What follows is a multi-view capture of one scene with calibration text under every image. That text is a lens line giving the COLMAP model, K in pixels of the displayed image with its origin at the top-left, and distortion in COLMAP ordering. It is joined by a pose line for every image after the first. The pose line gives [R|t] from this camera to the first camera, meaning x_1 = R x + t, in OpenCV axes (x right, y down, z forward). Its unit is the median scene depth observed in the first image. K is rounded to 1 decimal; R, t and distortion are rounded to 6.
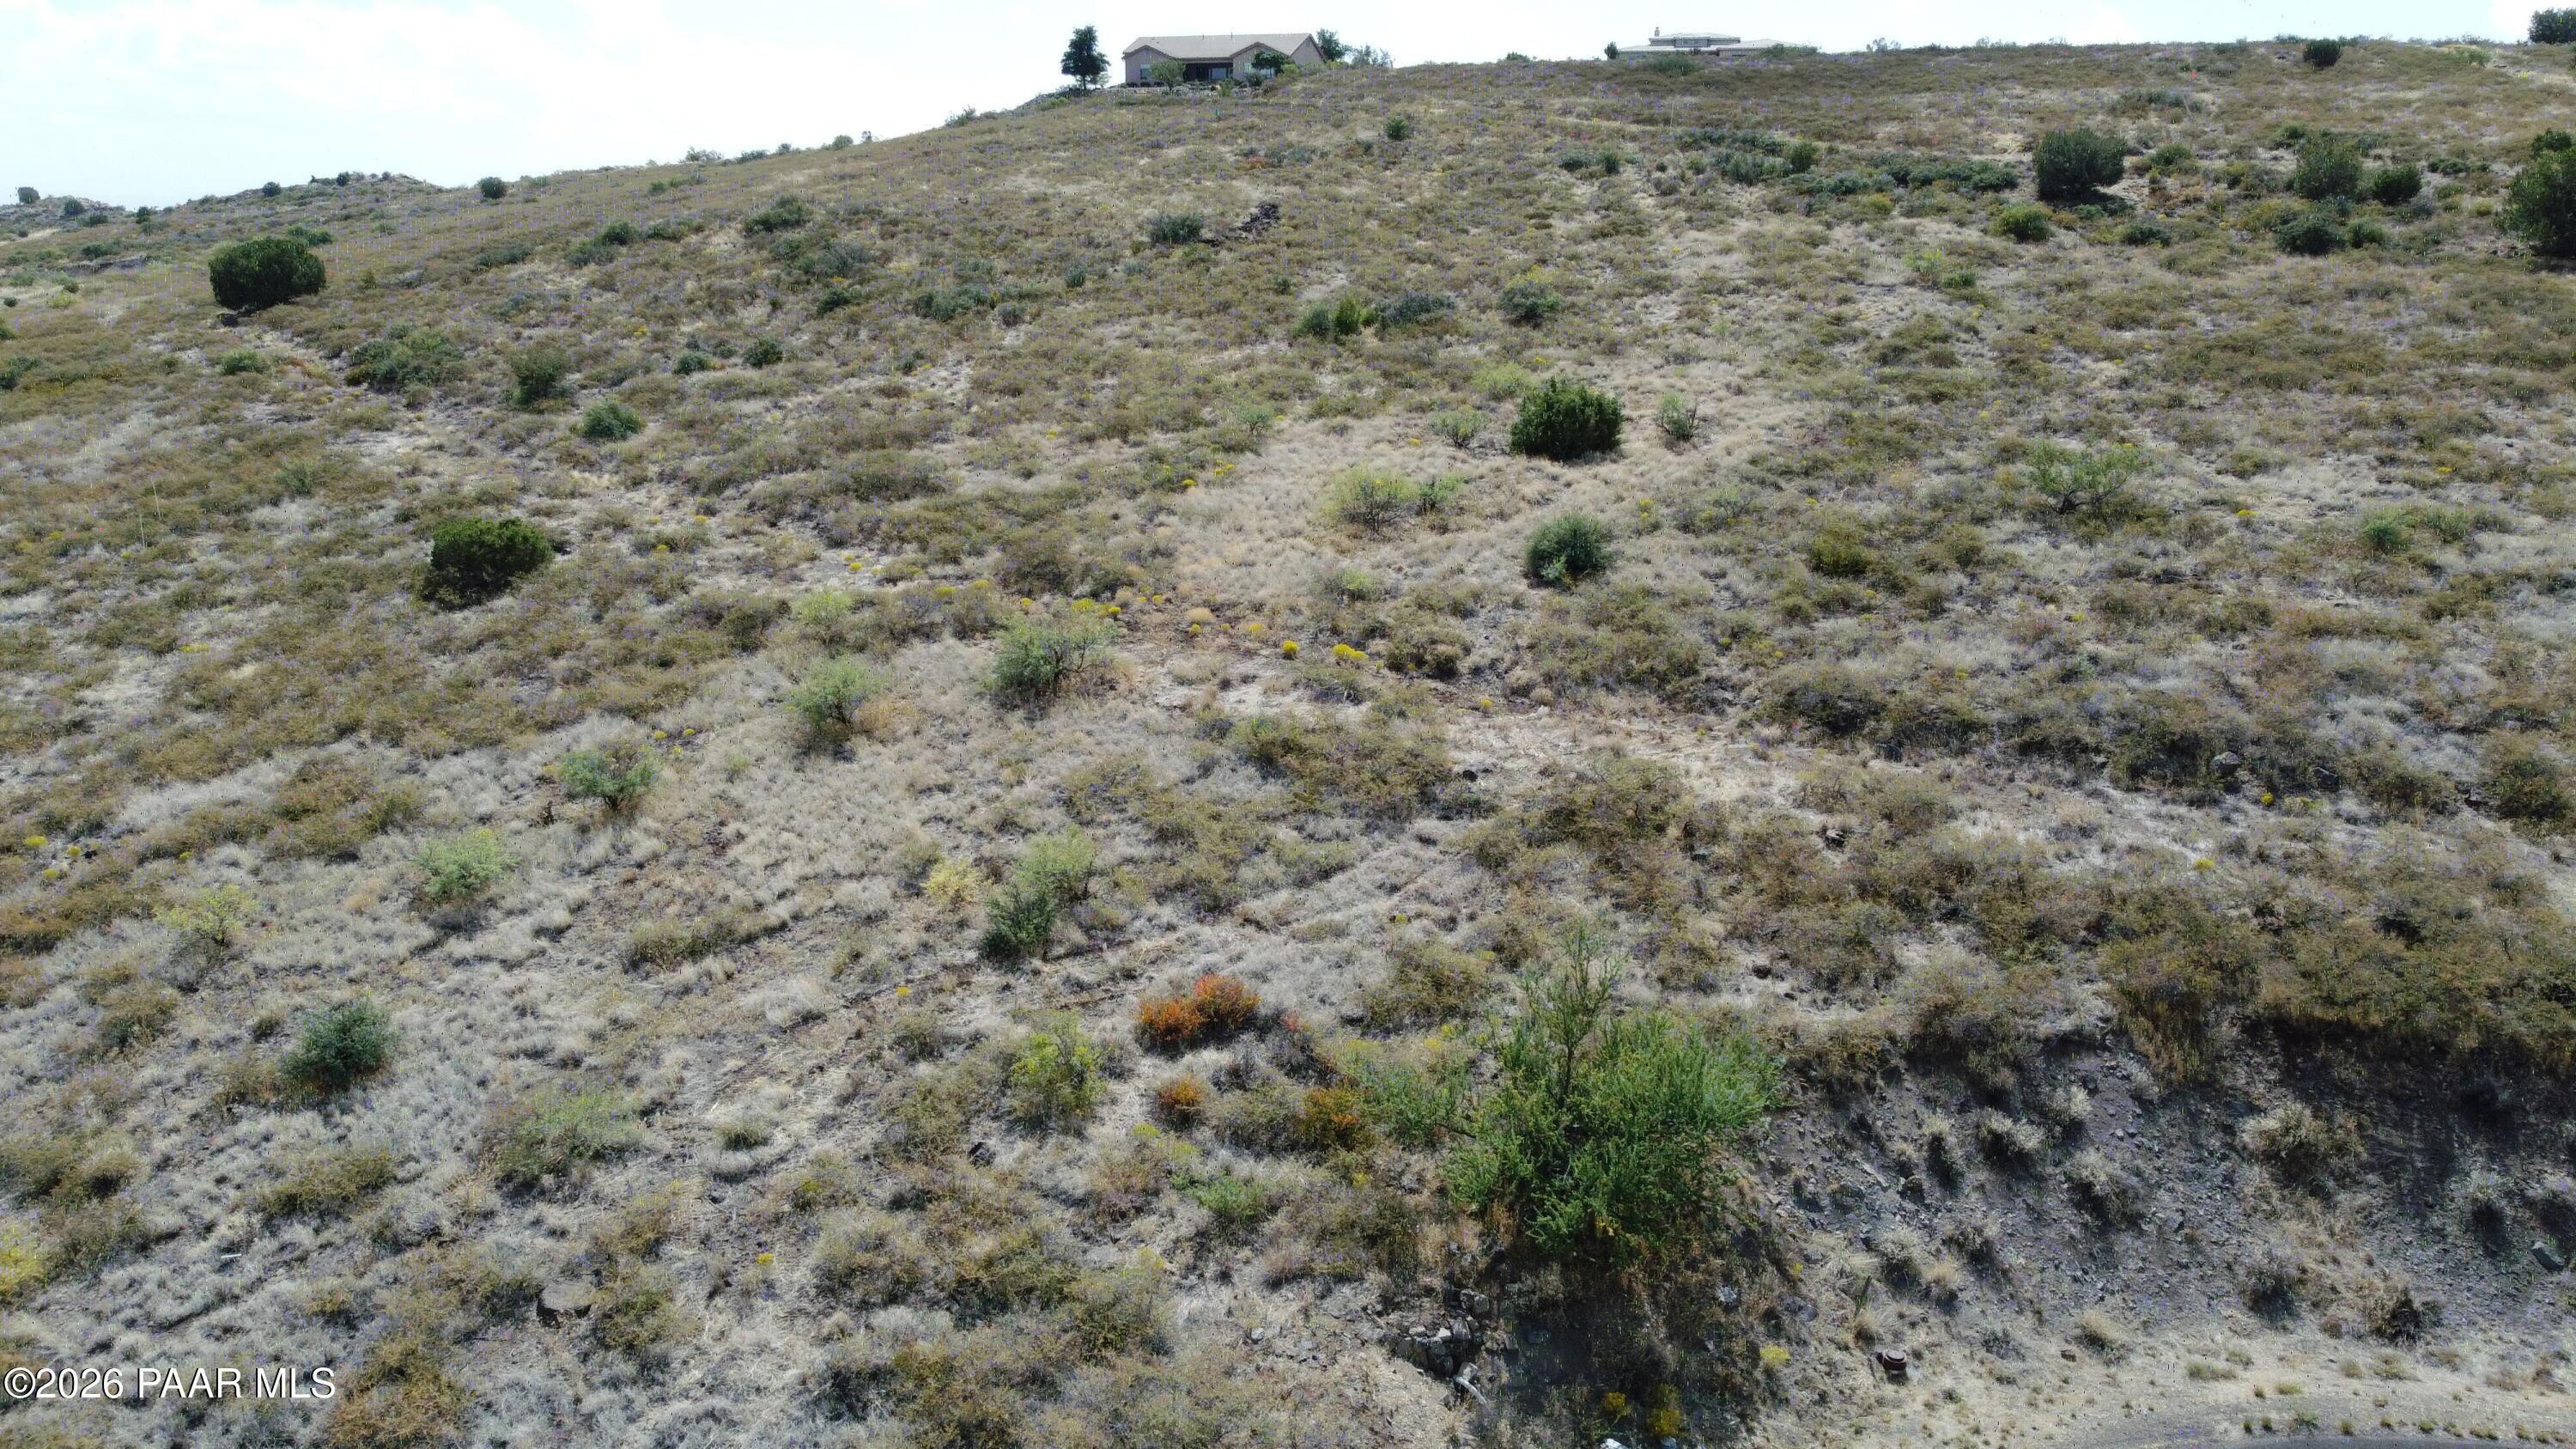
lens RADIAL K [[1946.3, 0, 1287.0], [0, 1946.3, 725.7], [0, 0, 1]] dist [-0.003569, -0.005897]
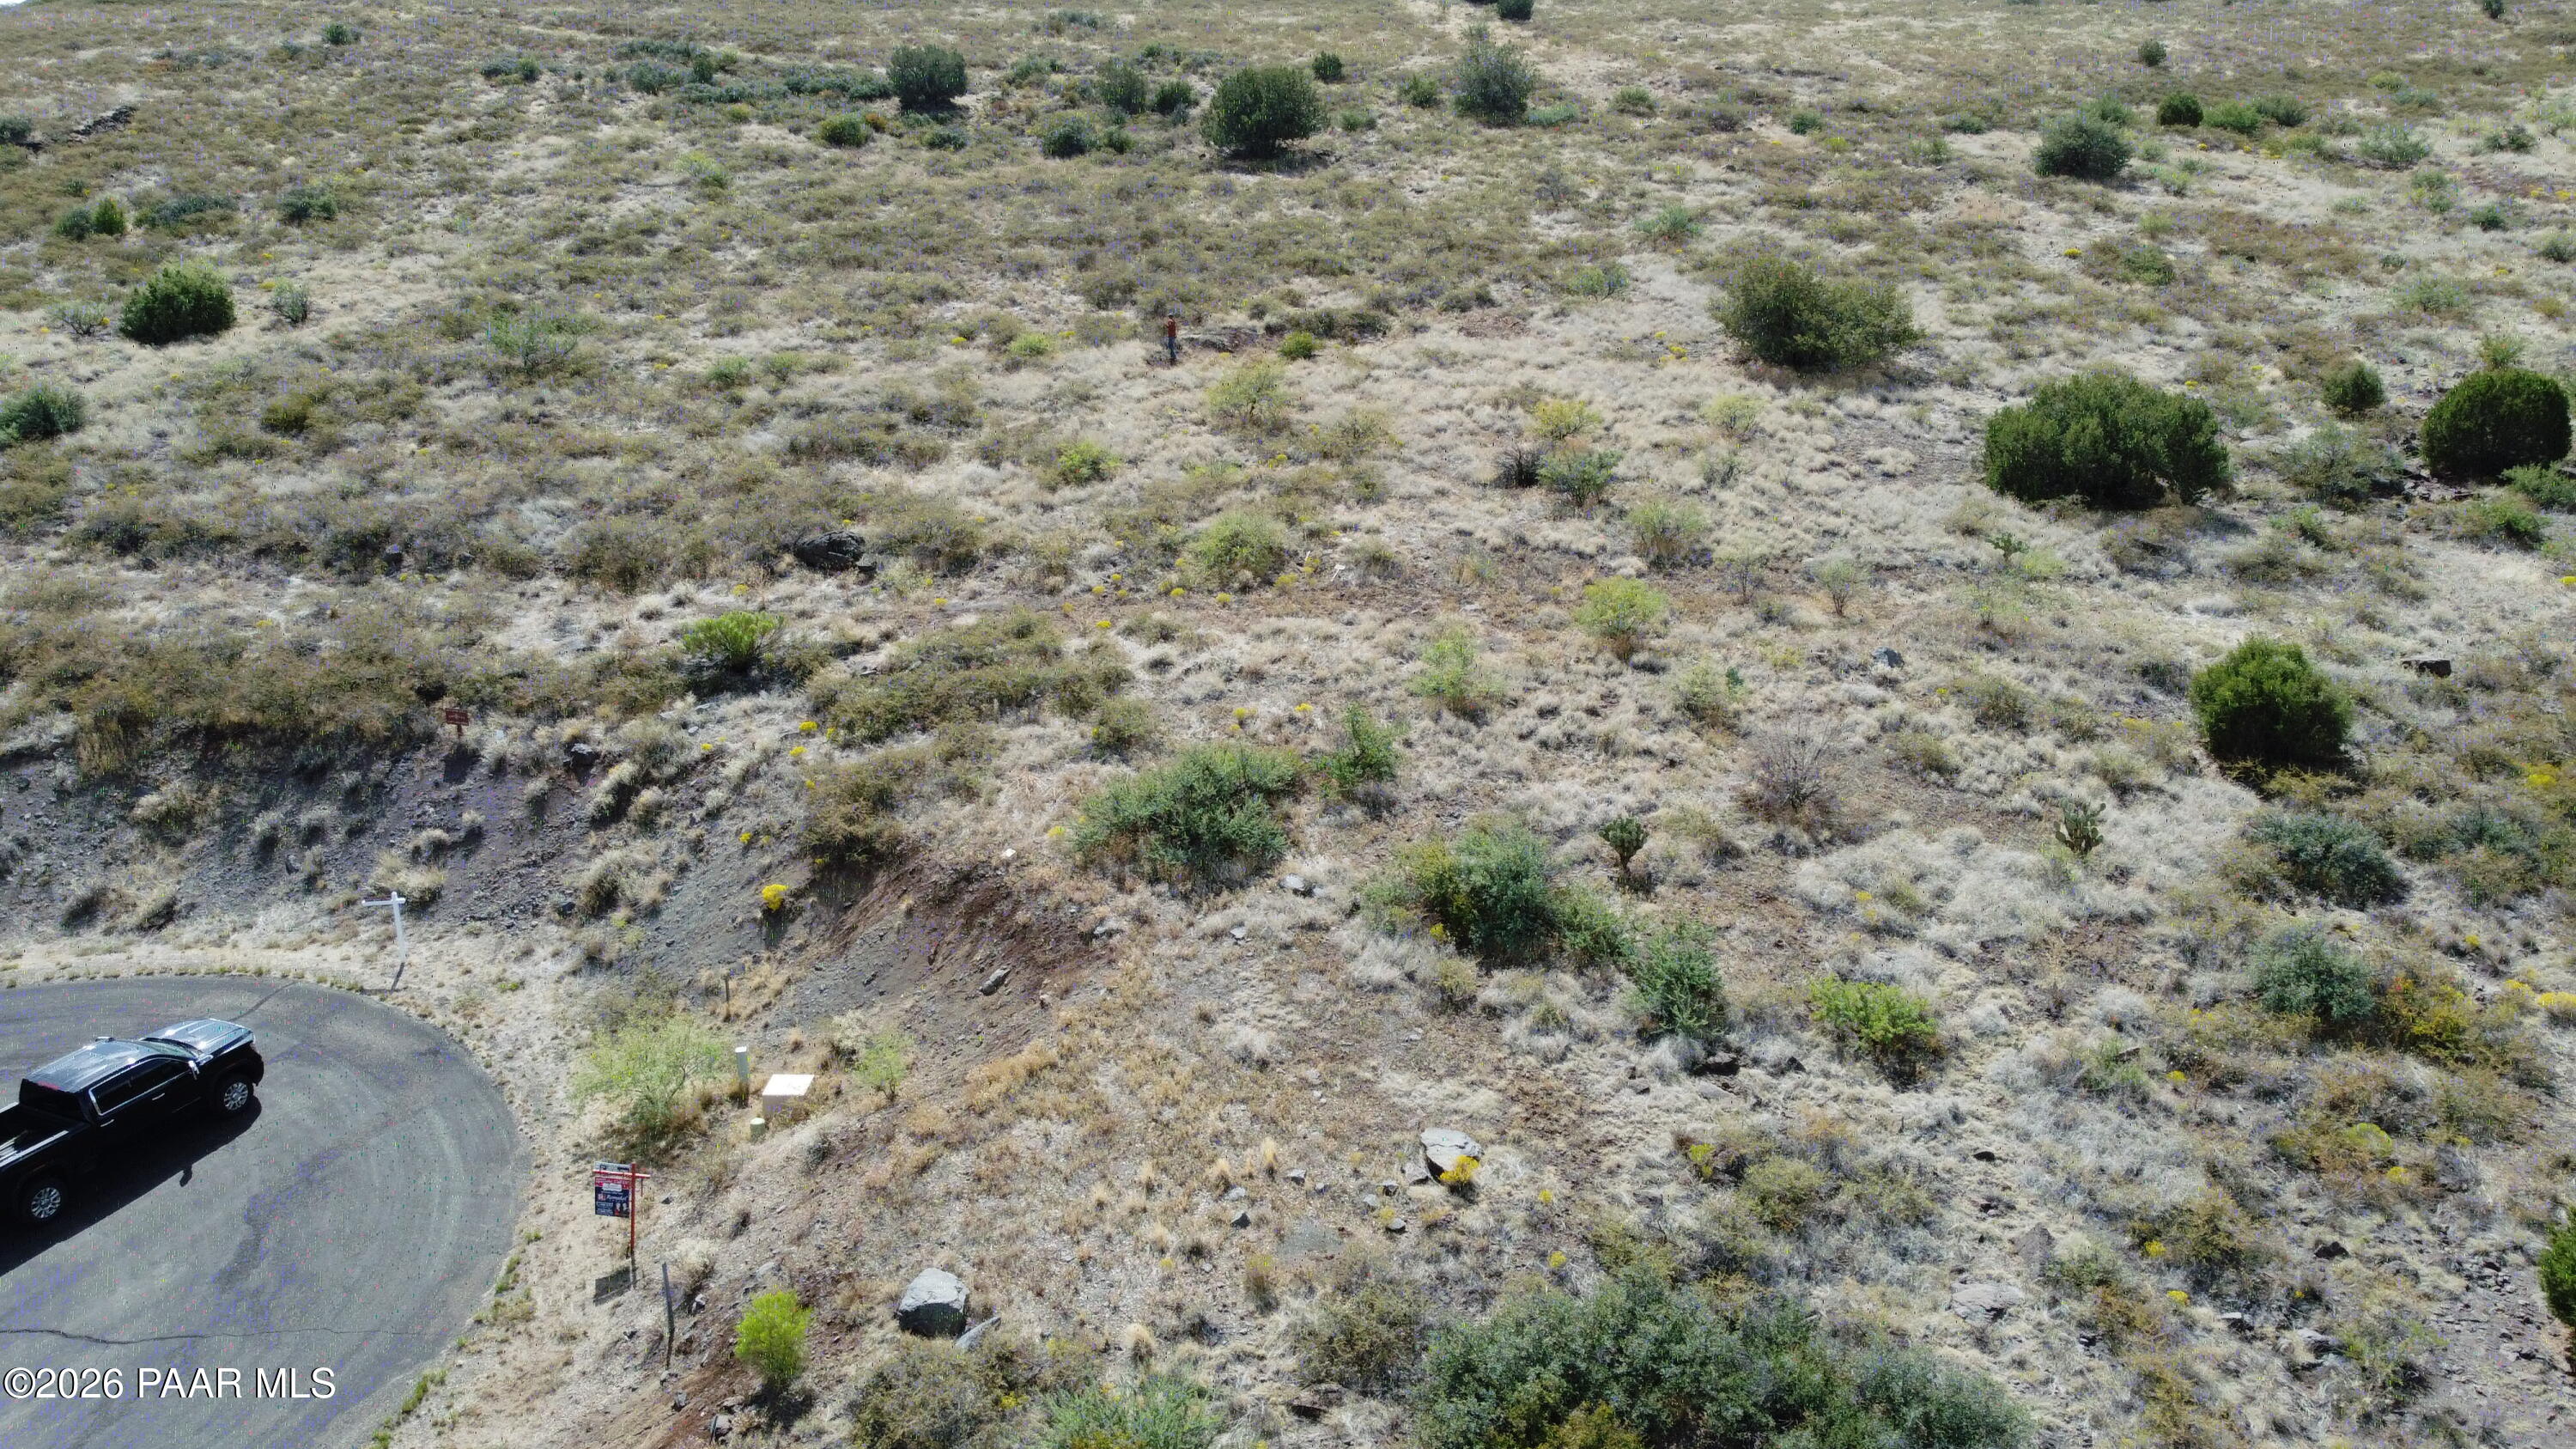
lens RADIAL K [[1946.3, 0, 1289.1], [0, 1946.3, 729.5], [0, 0, 1]] dist [-0.003569, -0.005897]
pose [[0.953551, -0.083228, 0.289505, 0.578440], [0.070278, 0.996018, 0.054863, 0.092618], [-0.292919, -0.031969, 0.955603, -0.344033]]
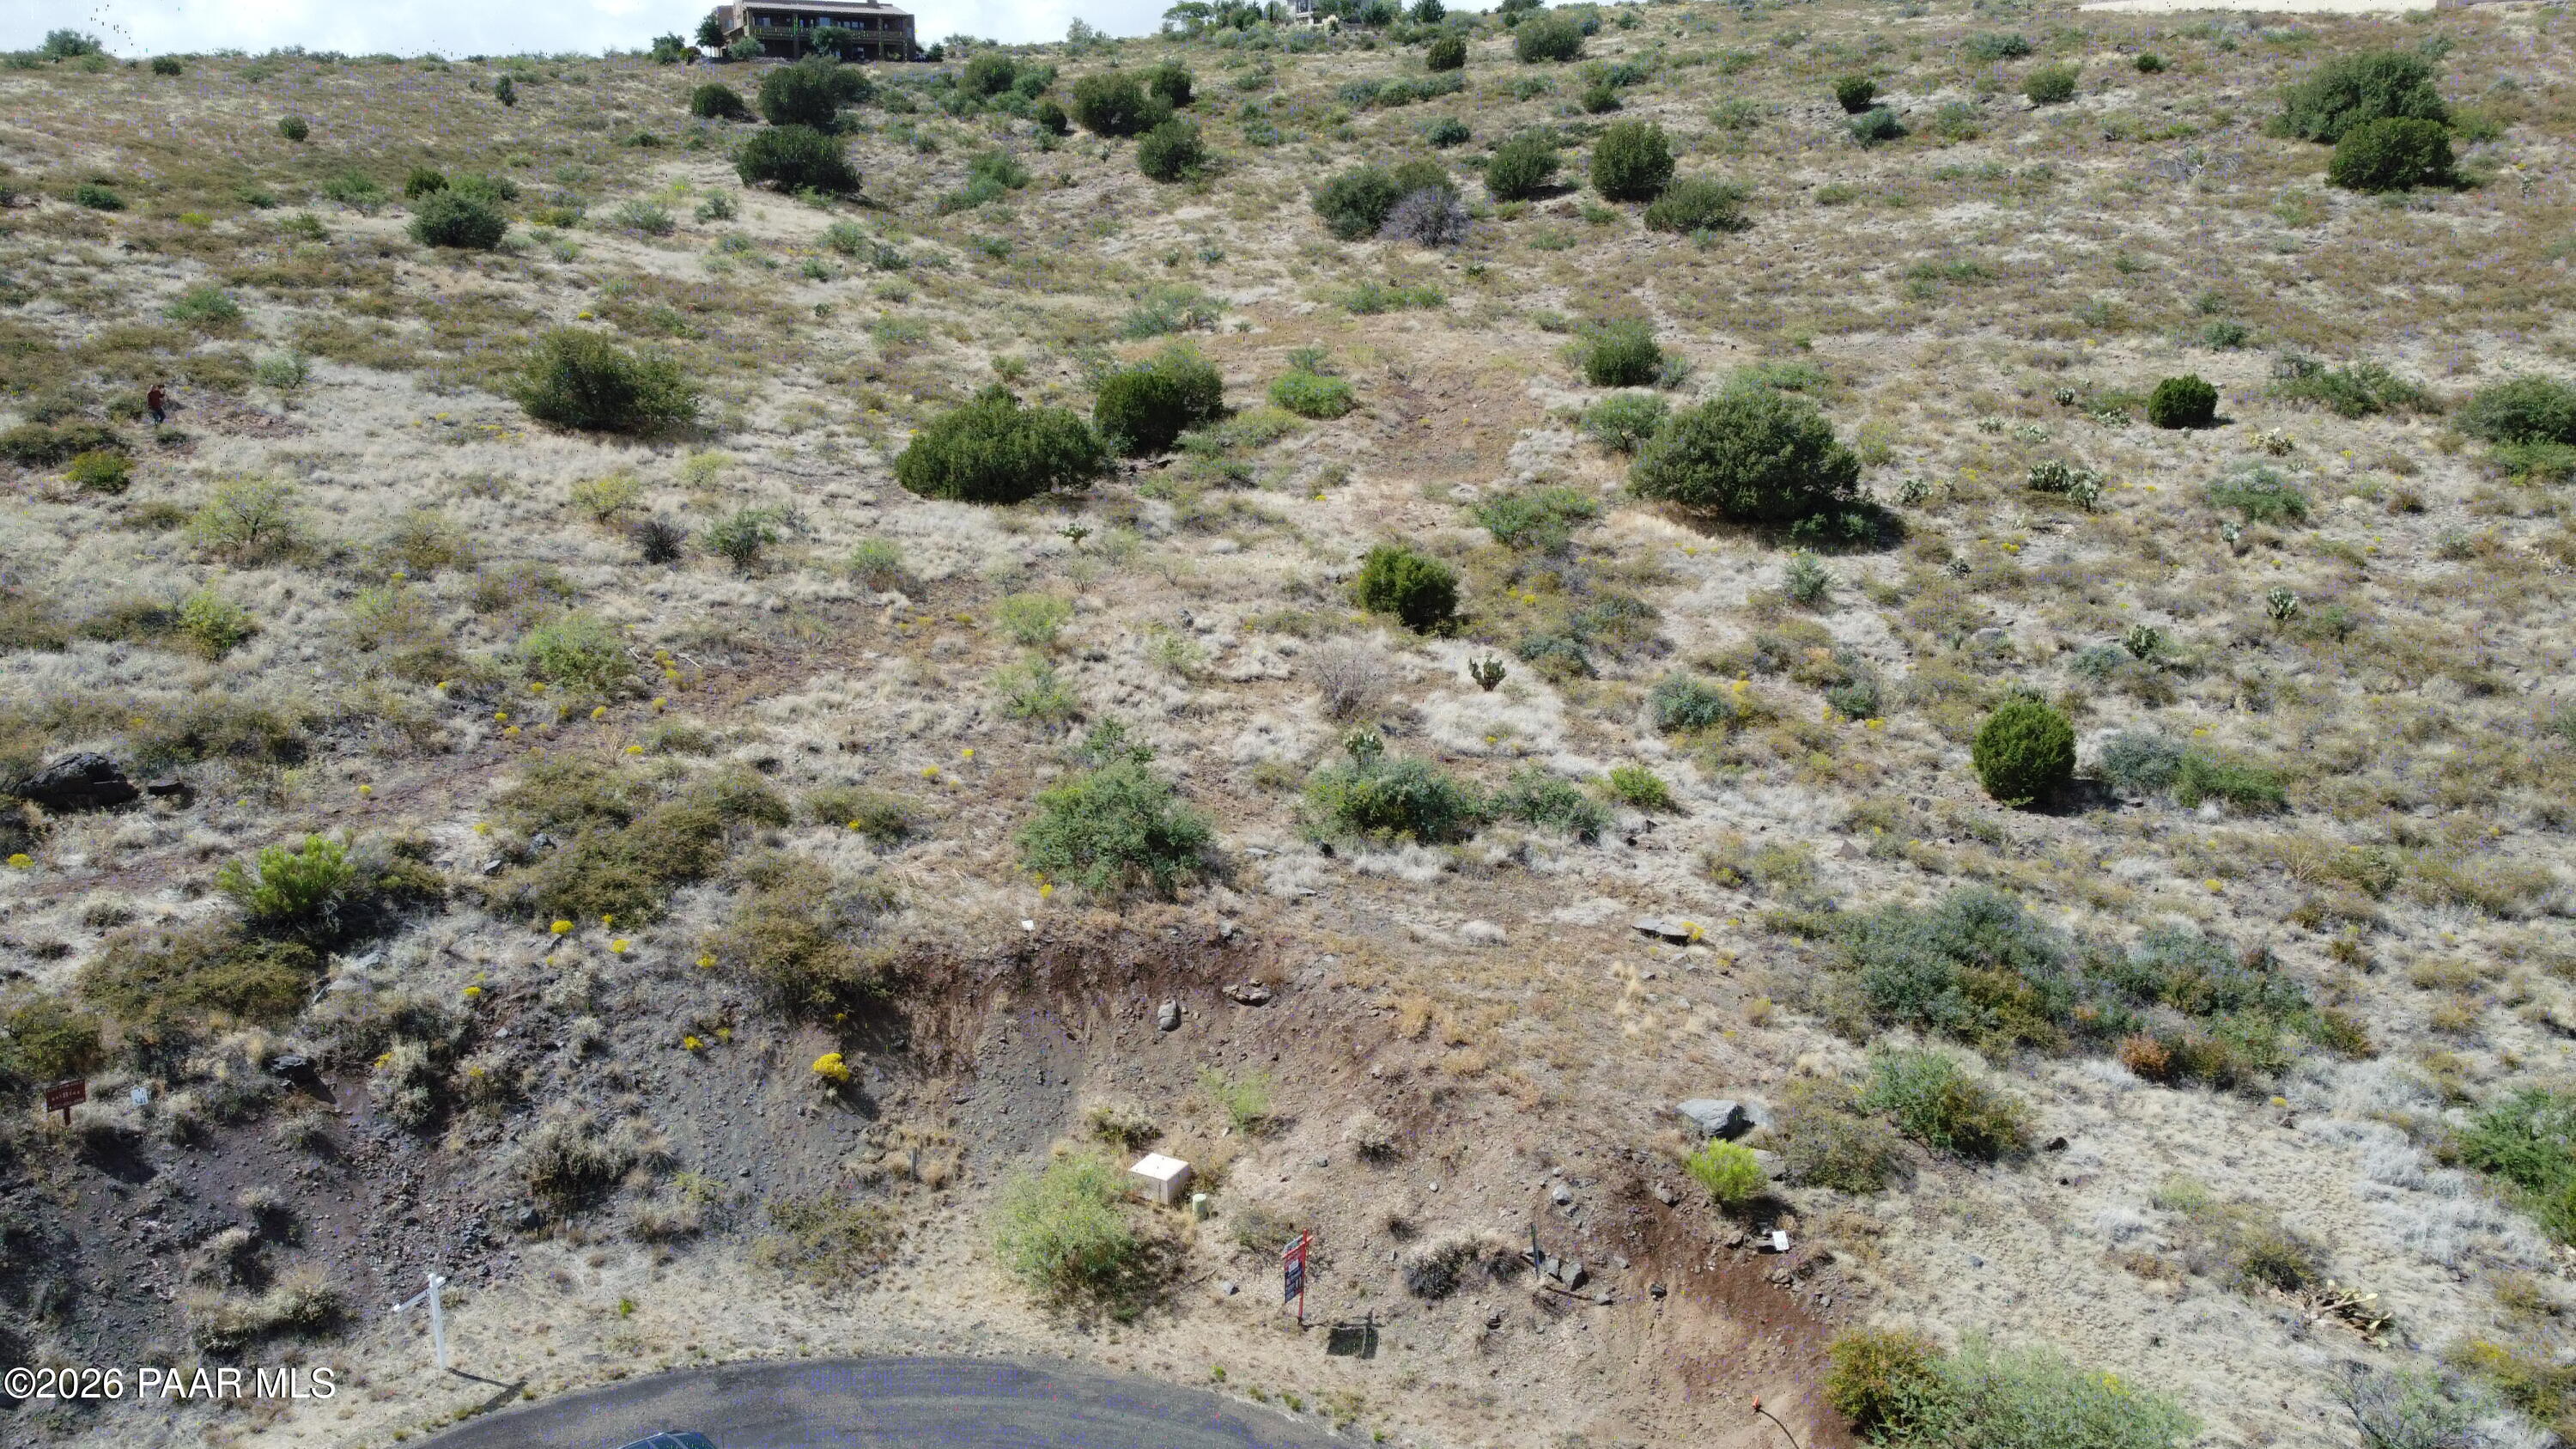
lens RADIAL K [[1946.3, 0, 1281.1], [0, 1946.3, 719.4], [0, 0, 1]] dist [-0.003569, -0.005897]
pose [[0.201074, -0.246990, 0.947927, 0.012408], [0.245697, 0.949474, 0.195276, -0.024857], [-0.948263, 0.193638, 0.251599, 0.113643]]
